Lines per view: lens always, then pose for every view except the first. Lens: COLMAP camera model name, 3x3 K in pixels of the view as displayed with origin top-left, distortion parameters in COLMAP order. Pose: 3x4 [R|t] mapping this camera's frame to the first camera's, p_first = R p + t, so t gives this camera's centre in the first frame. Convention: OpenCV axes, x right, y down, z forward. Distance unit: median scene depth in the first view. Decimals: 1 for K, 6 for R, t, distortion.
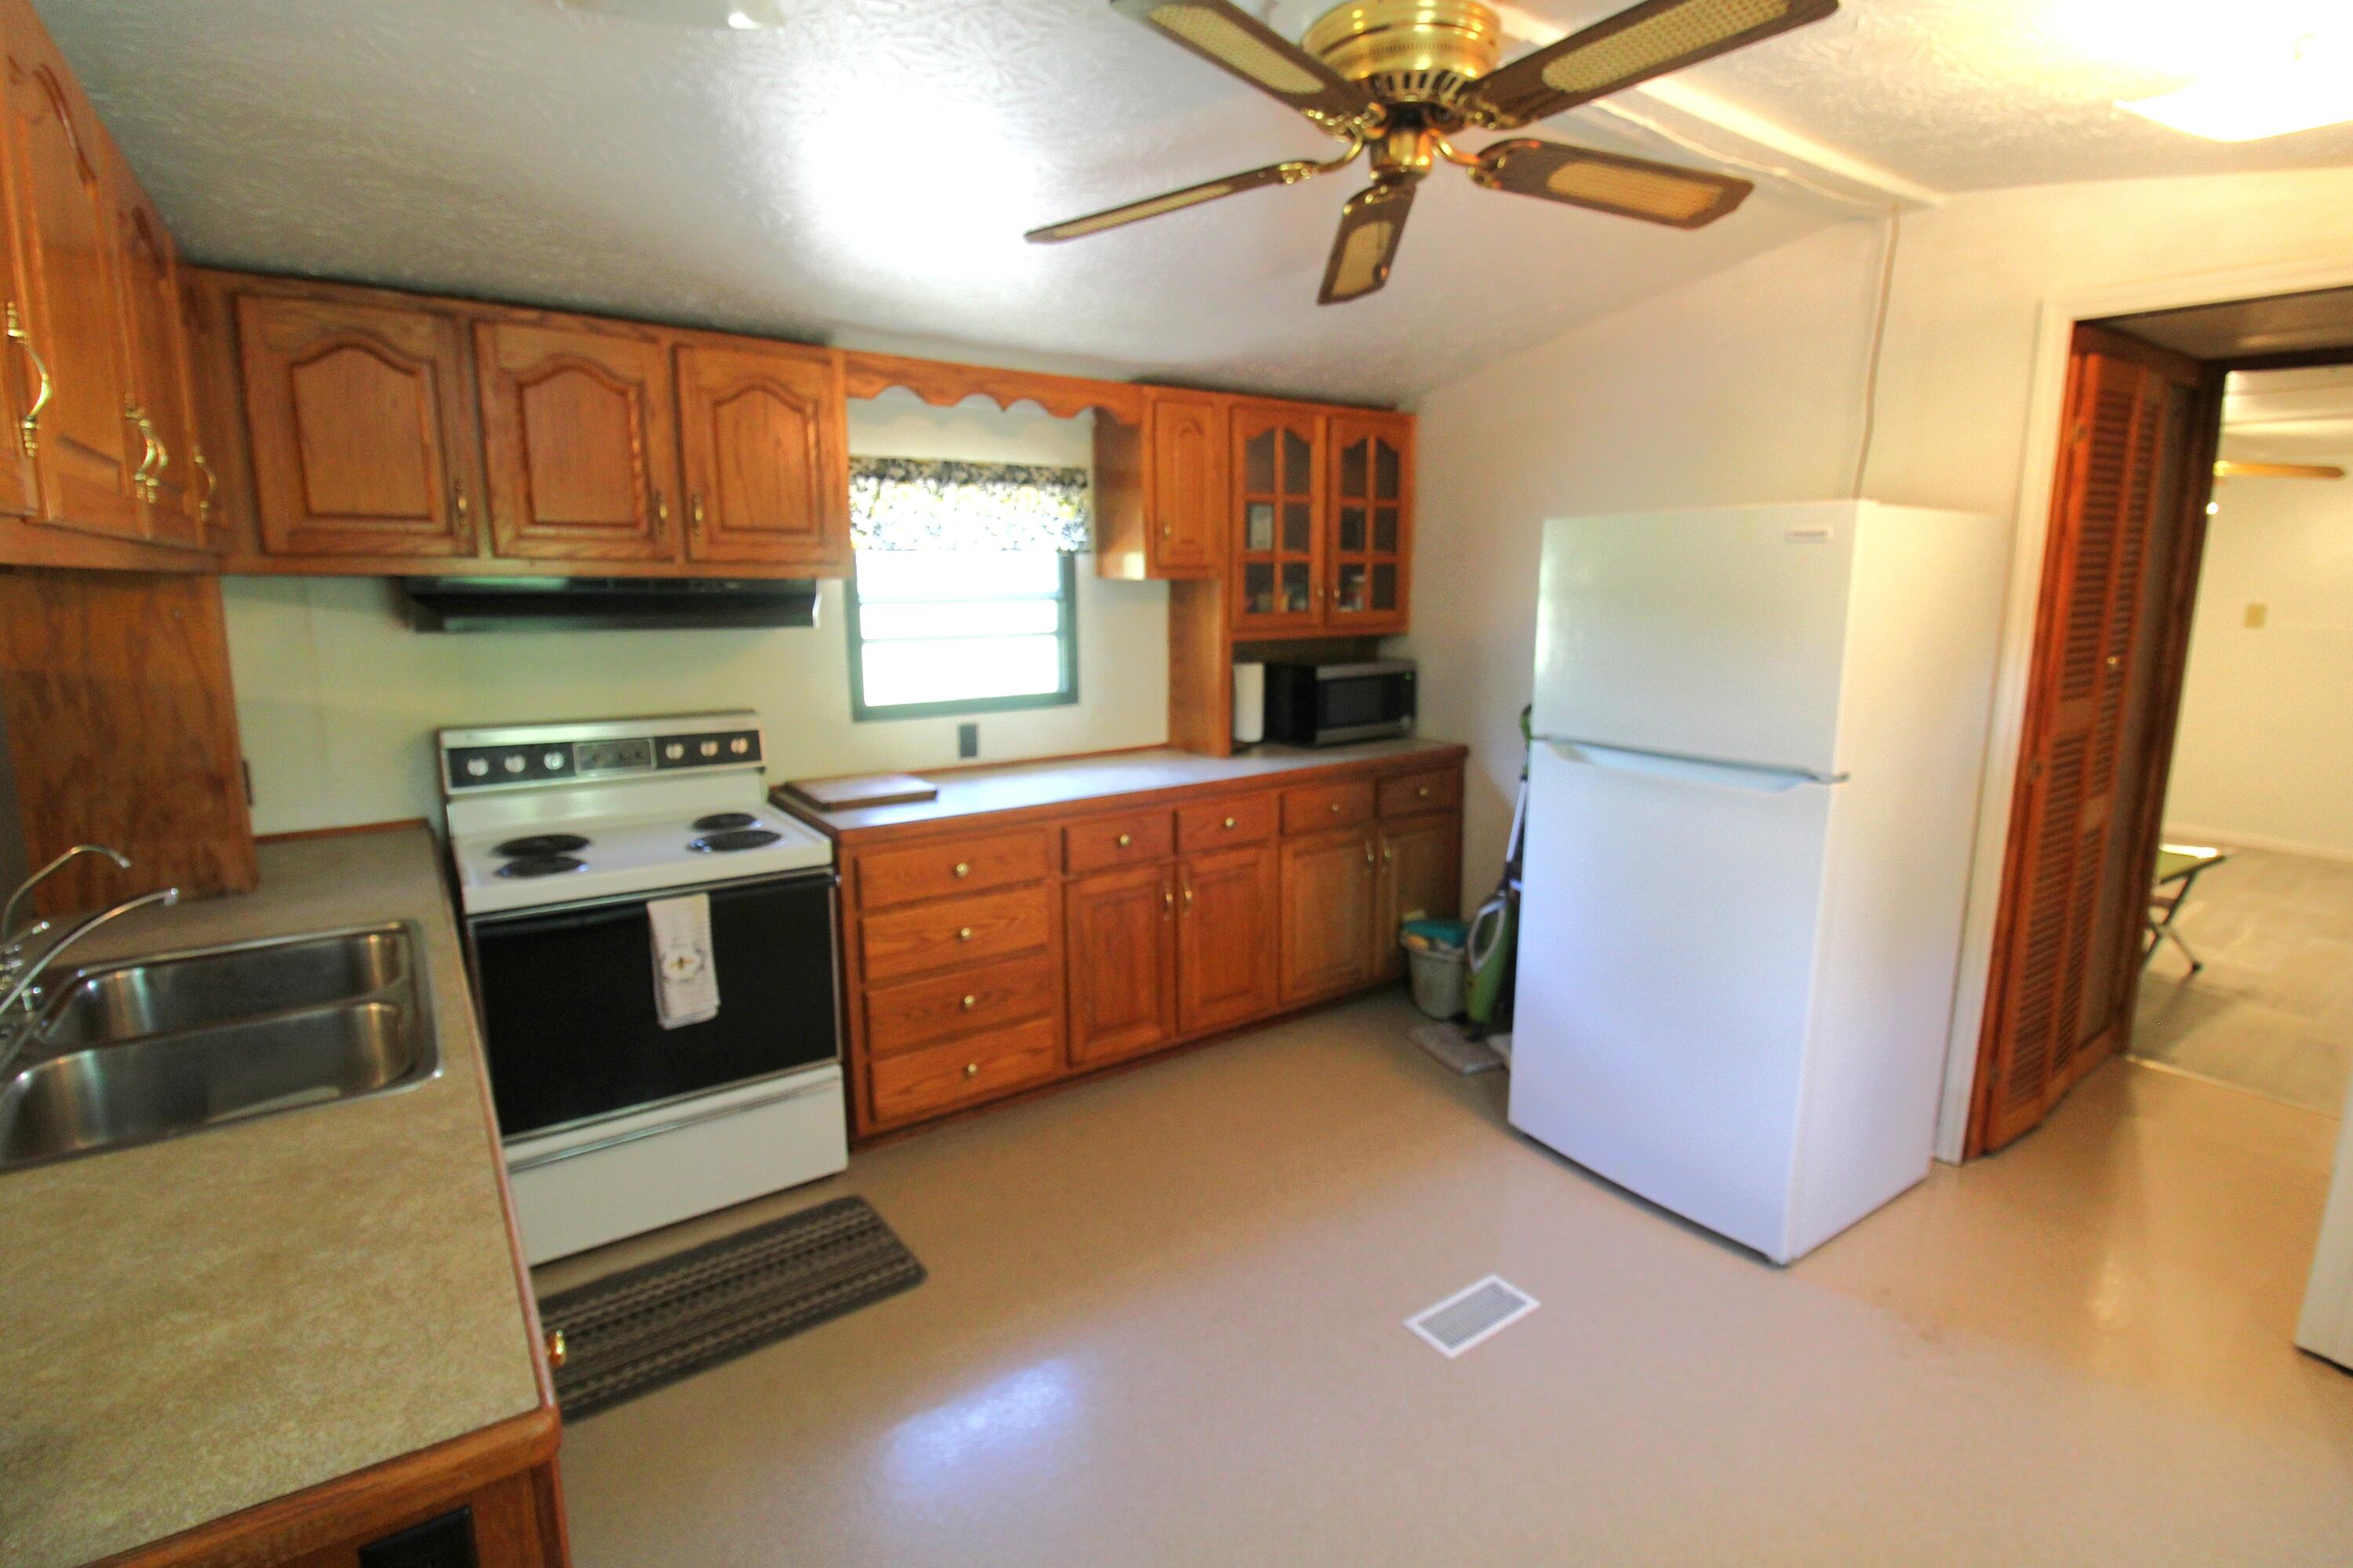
lens RADIAL K [[1113.9, 0, 1191.4], [0, 1113.9, 773.8], [0, 0, 1]] dist [-0.002067, -0.011593]
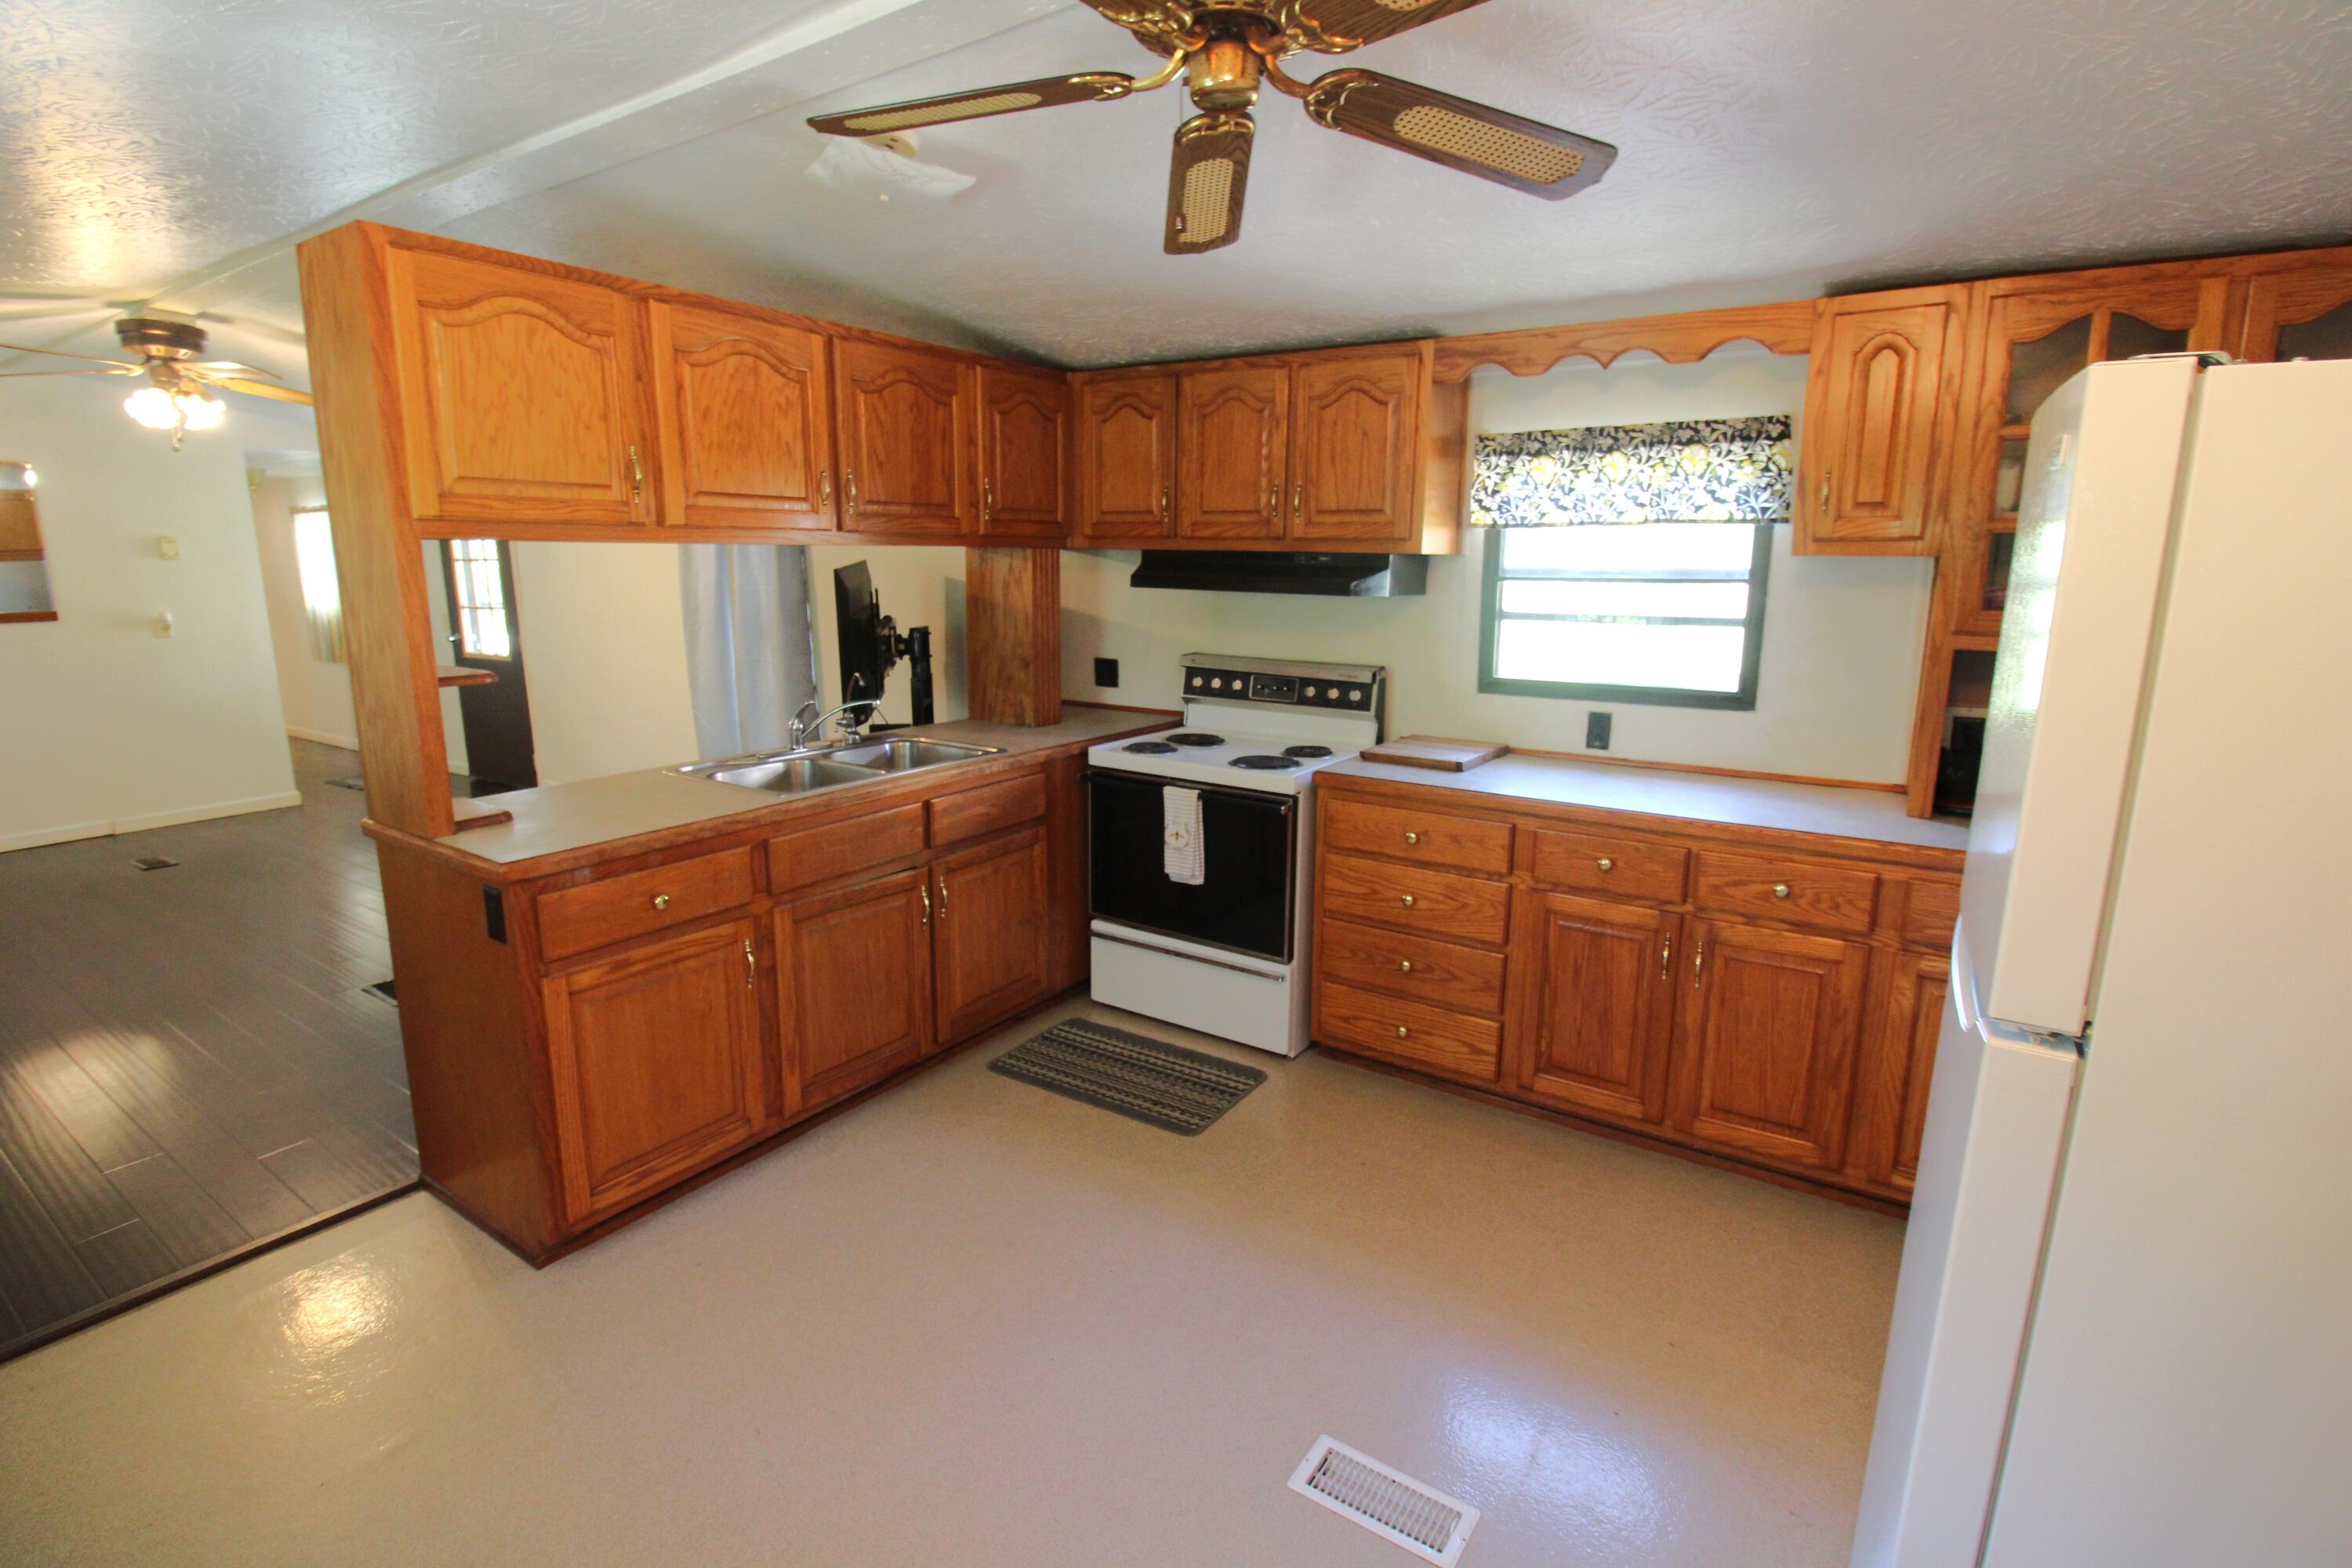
lens RADIAL K [[1086.5, 0, 1154.6], [0, 1086.5, 775.6], [0, 0, 1]] dist [-0.000554, -0.010035]
pose [[0.340165, 0.188267, -0.921327, 0.651919], [-0.168216, 0.976133, 0.137359, -0.069902], [0.925198, 0.108258, 0.363716, 0.422887]]
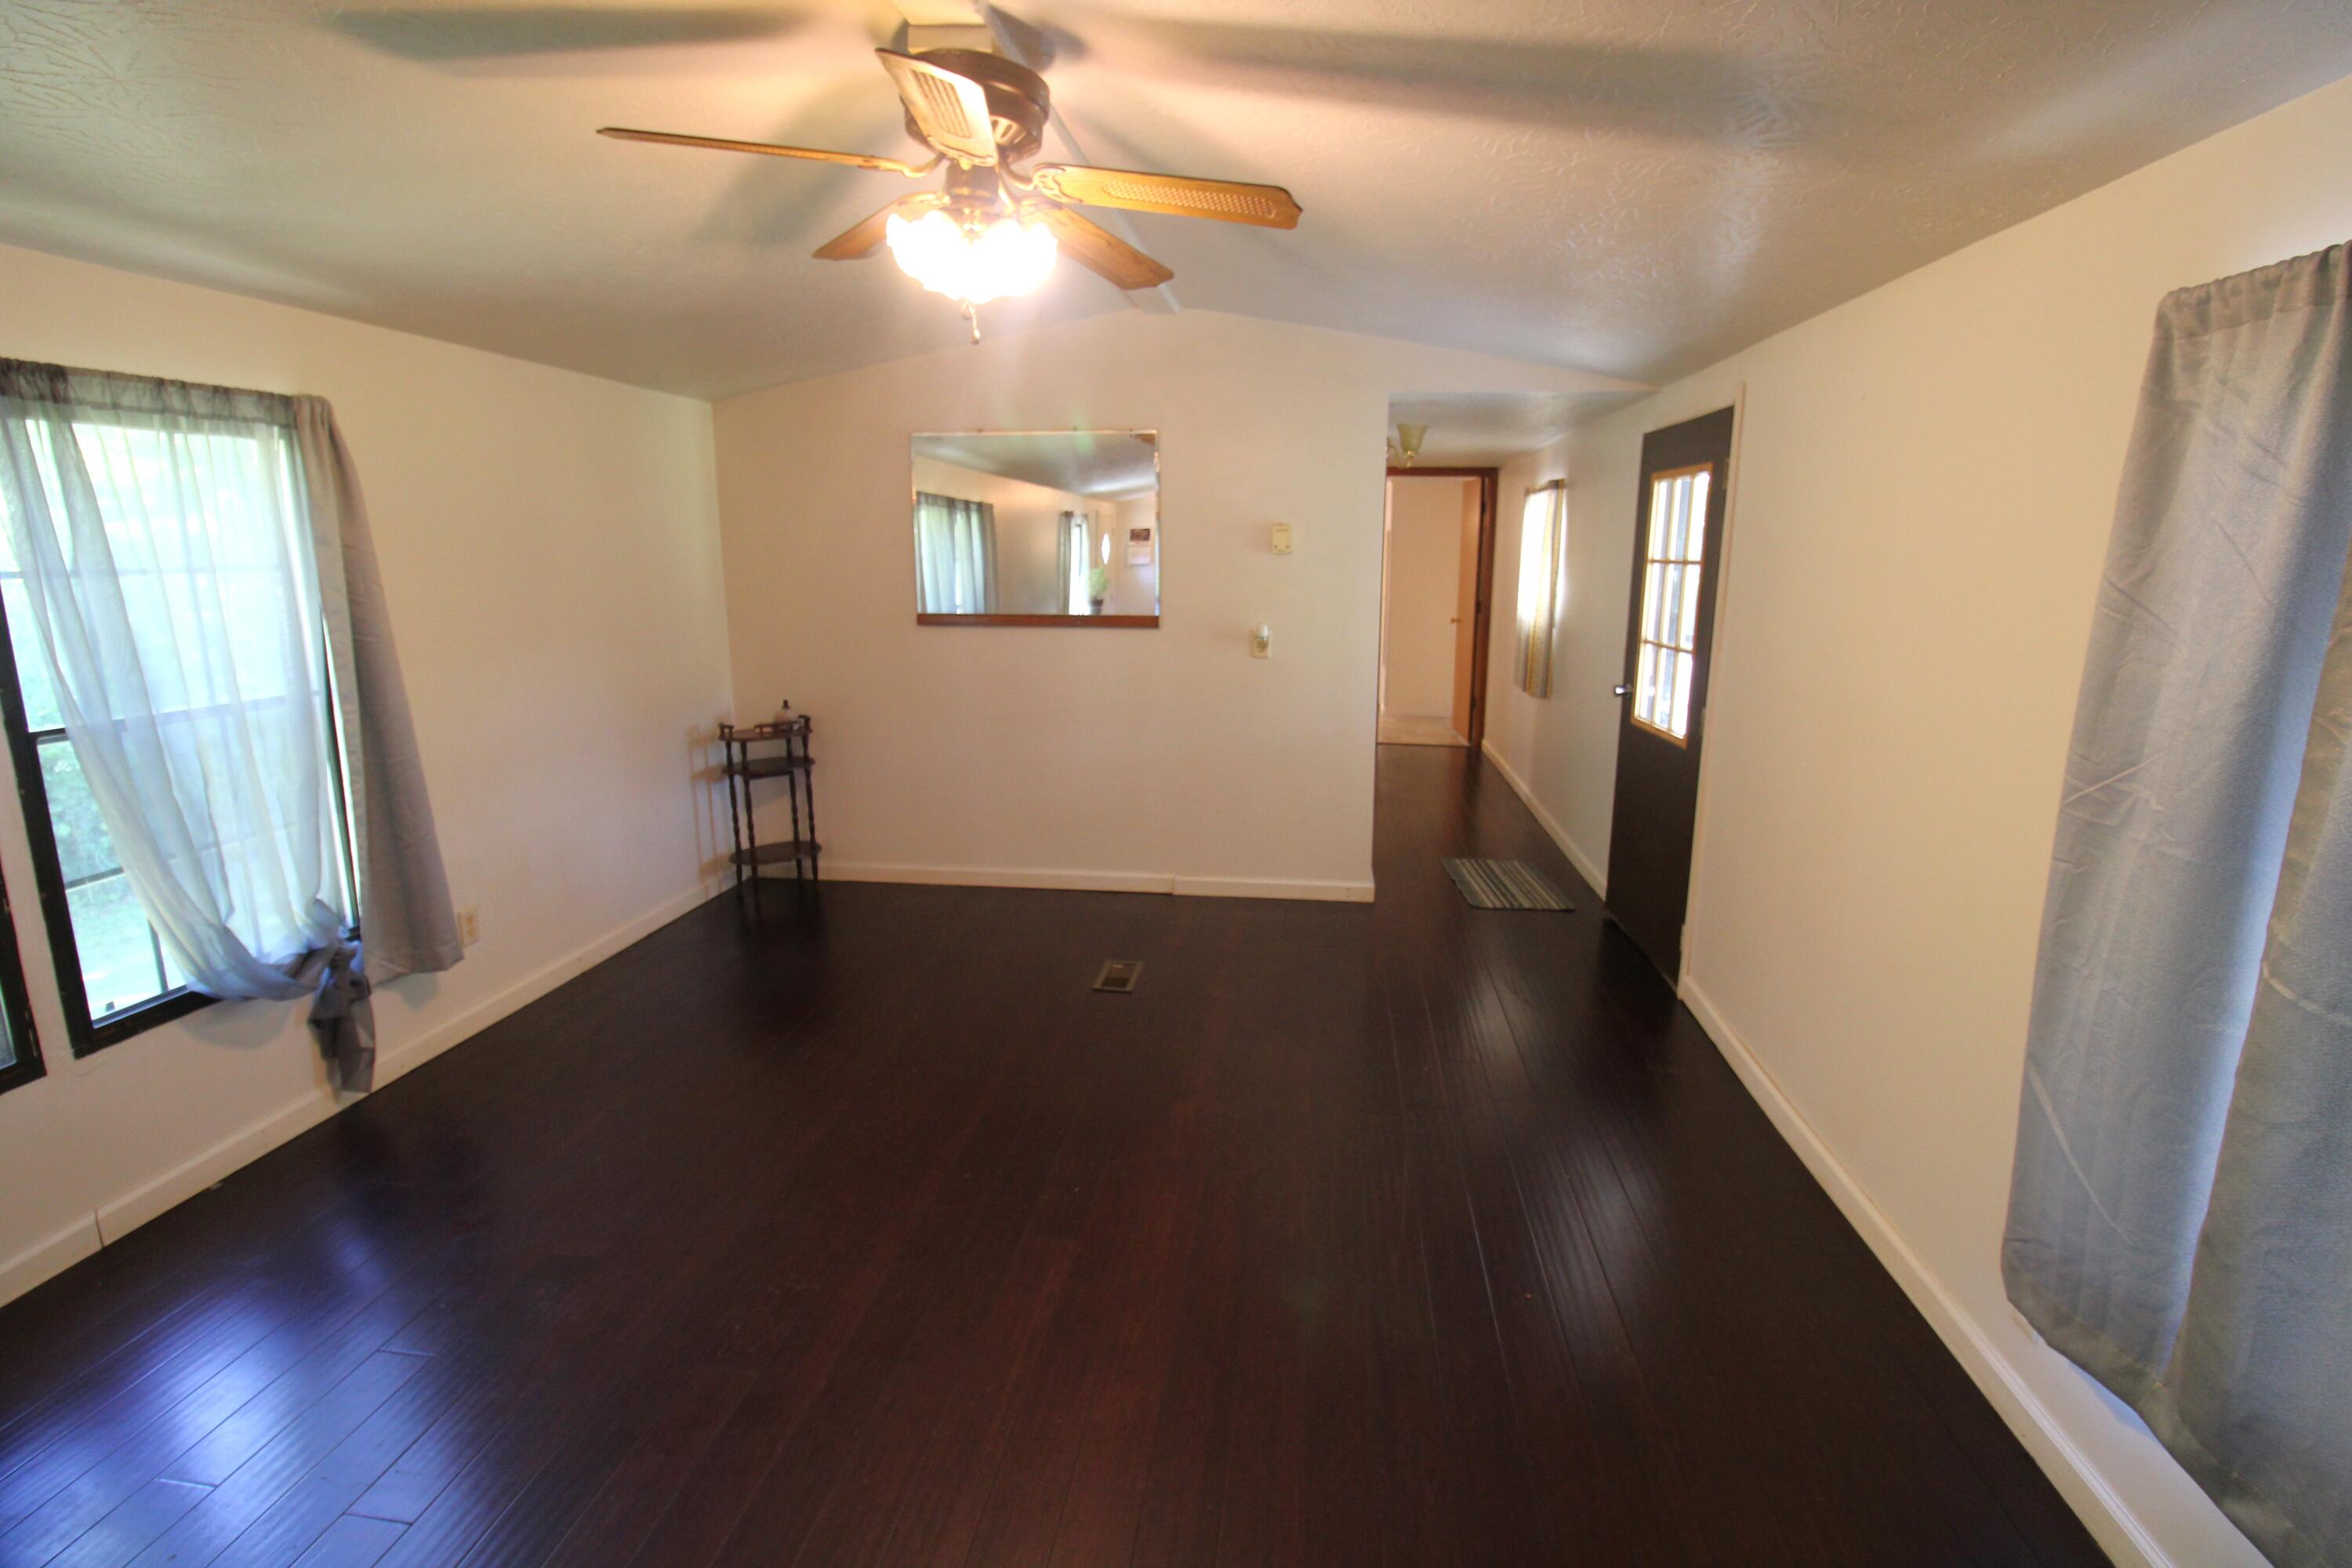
lens RADIAL K [[1108.9, 0, 1149.6], [0, 1108.9, 775.7], [0, 0, 1]] dist [0.000682, -0.010324]
pose [[-0.699051, 0.143589, -0.700507, -0.744673], [-0.128631, 0.938401, 0.320715, -0.057637], [0.703408, 0.314303, -0.637519, 0.349681]]
